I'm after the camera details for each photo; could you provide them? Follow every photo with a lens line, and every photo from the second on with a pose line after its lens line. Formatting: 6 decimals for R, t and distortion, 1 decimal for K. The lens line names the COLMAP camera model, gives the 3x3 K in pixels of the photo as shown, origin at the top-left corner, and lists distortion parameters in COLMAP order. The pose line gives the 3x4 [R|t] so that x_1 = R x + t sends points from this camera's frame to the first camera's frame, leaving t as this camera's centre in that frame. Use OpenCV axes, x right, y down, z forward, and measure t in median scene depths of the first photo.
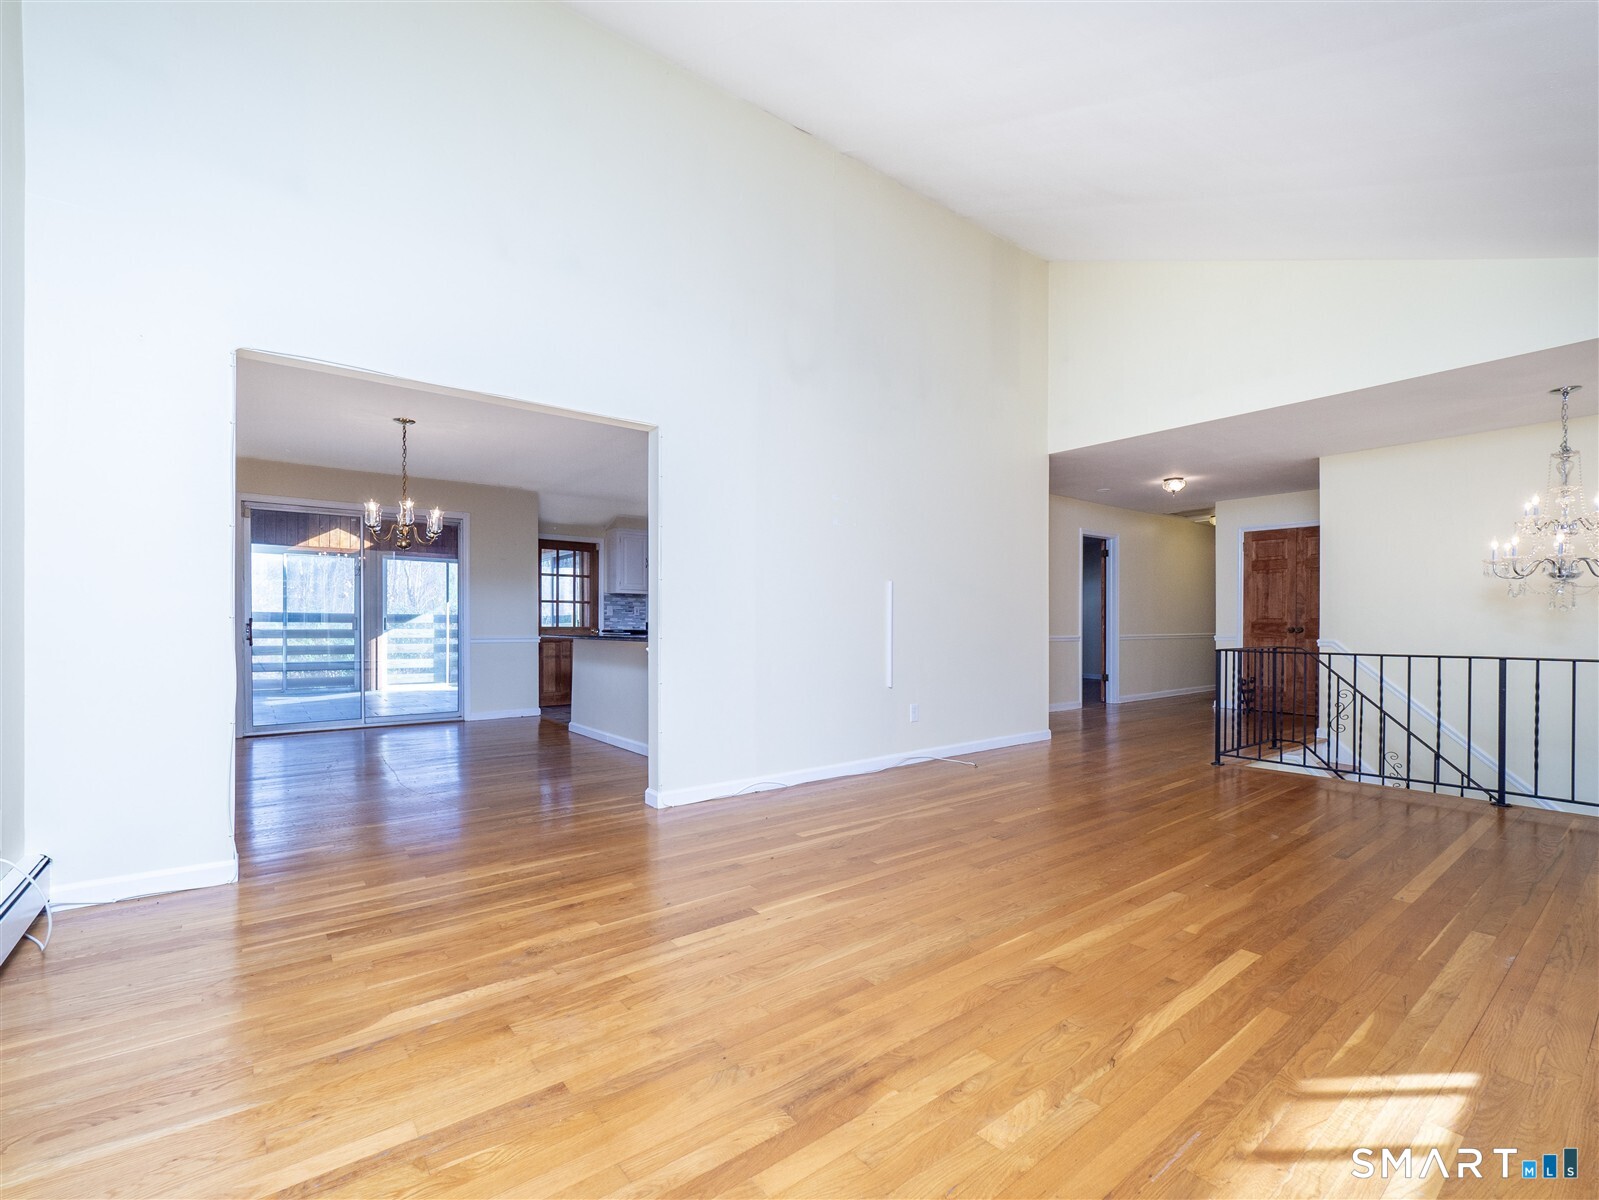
lens RADIAL K [[741.9, 0, 796.8], [0, 741.9, 625.3], [0, 0, 1]] dist [-0.011487, 0.004611]
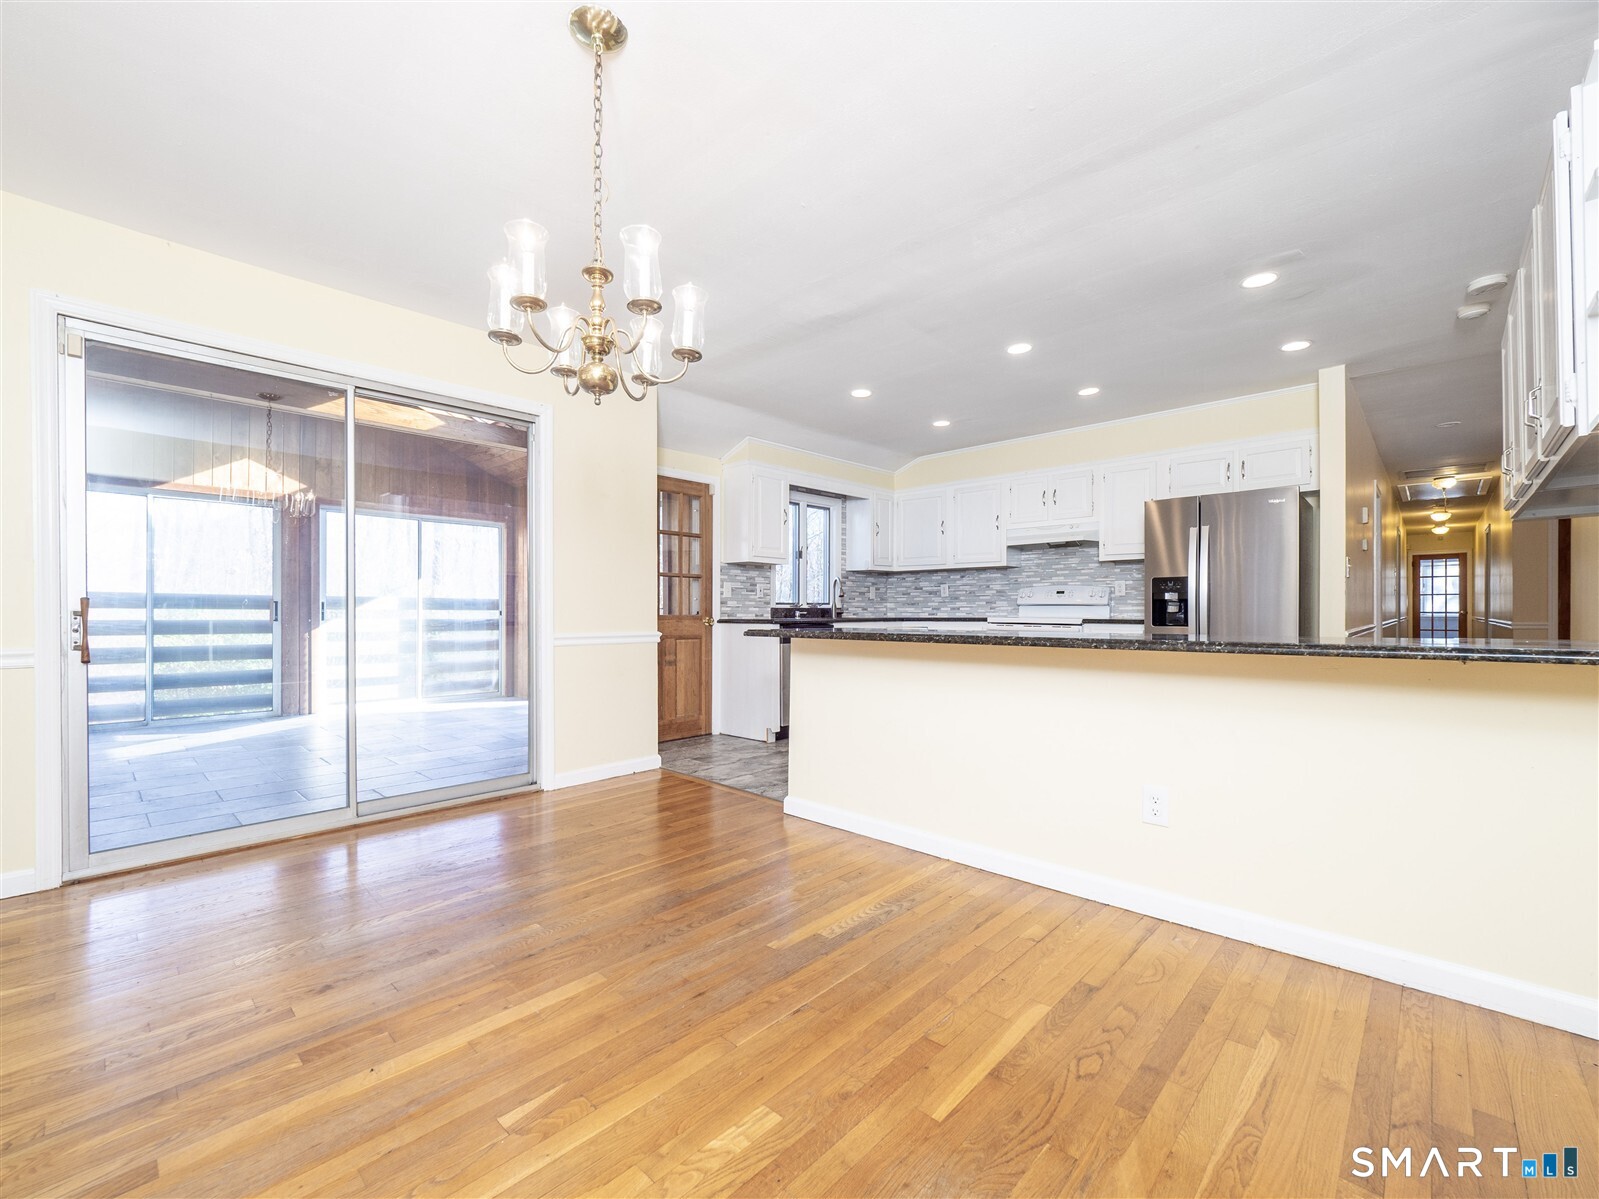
lens RADIAL K [[683.6, 0, 787.0], [0, 683.6, 613.1], [0, 0, 1]] dist [-0.007514, 0.001418]
pose [[0.986783, -0.001356, 0.162041, -0.262230], [0.002067, 0.999989, -0.004219, 0.002835], [-0.162034, 0.004498, 0.986775, 0.357003]]
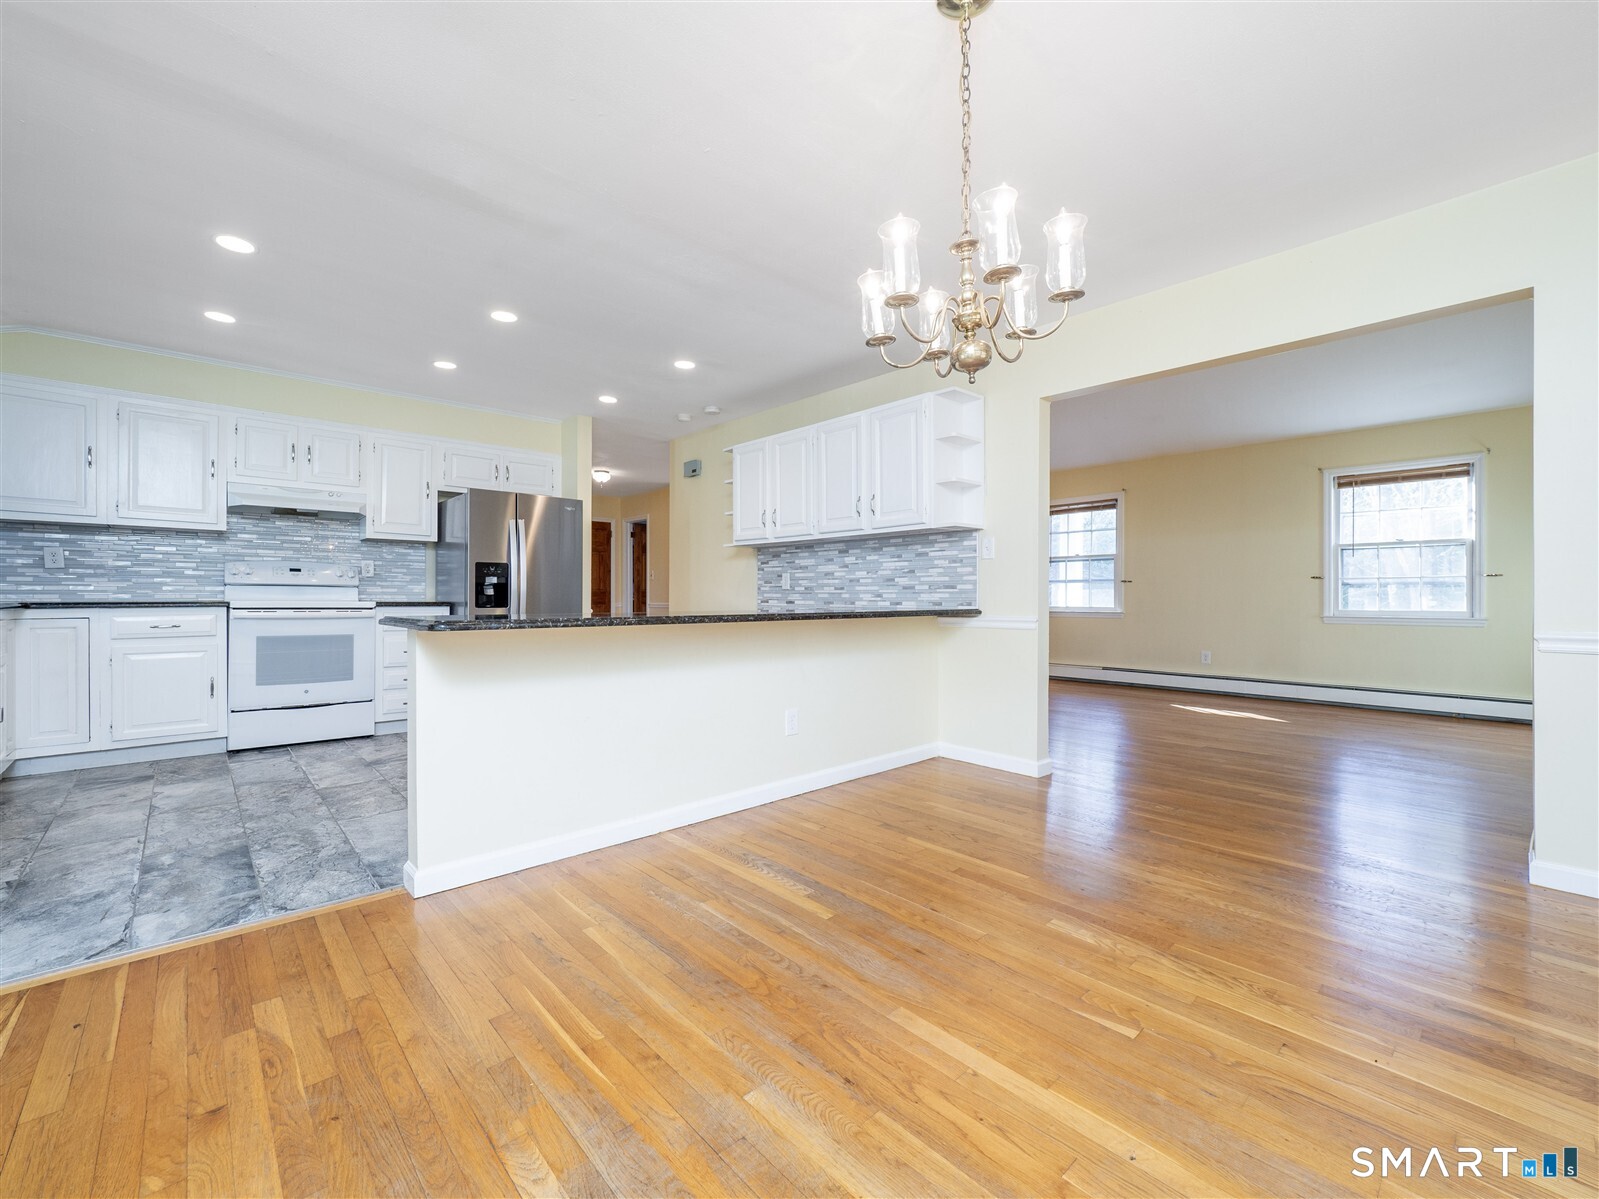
lens RADIAL K [[674.9, 0, 794.8], [0, 674.9, 591.8], [0, 0, 1]] dist [-0.008654, 0.001545]
pose [[-0.096956, 0.003659, 0.995282, -0.431871], [0.003836, 0.999987, -0.003303, 0.001499], [-0.995281, 0.003498, -0.096969, 0.577957]]
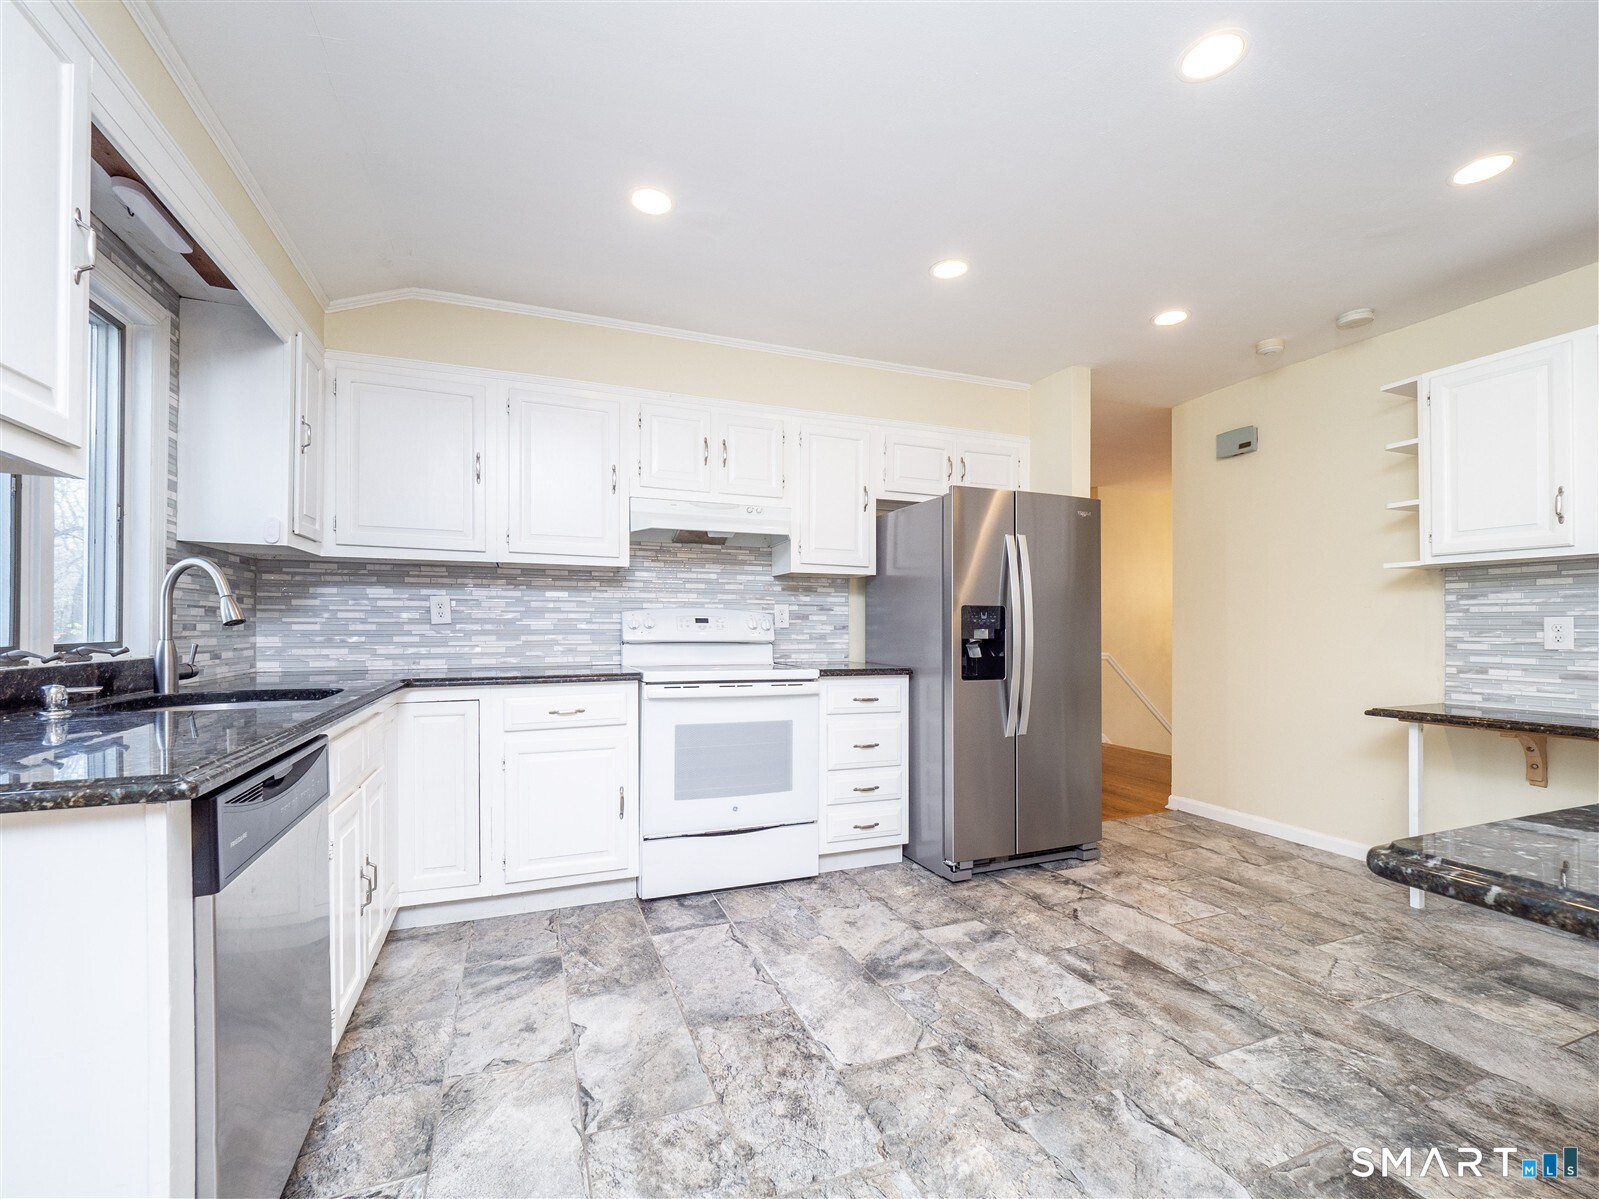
lens RADIAL K [[683.6, 0, 793.8], [0, 683.6, 624.2], [0, 0, 1]] dist [-0.007514, 0.001418]
pose [[0.269406, 0.005194, 0.963013, -0.251713], [0.007092, 0.999948, -0.007377, -0.011436], [-0.963001, 0.008817, 0.269355, 0.737368]]
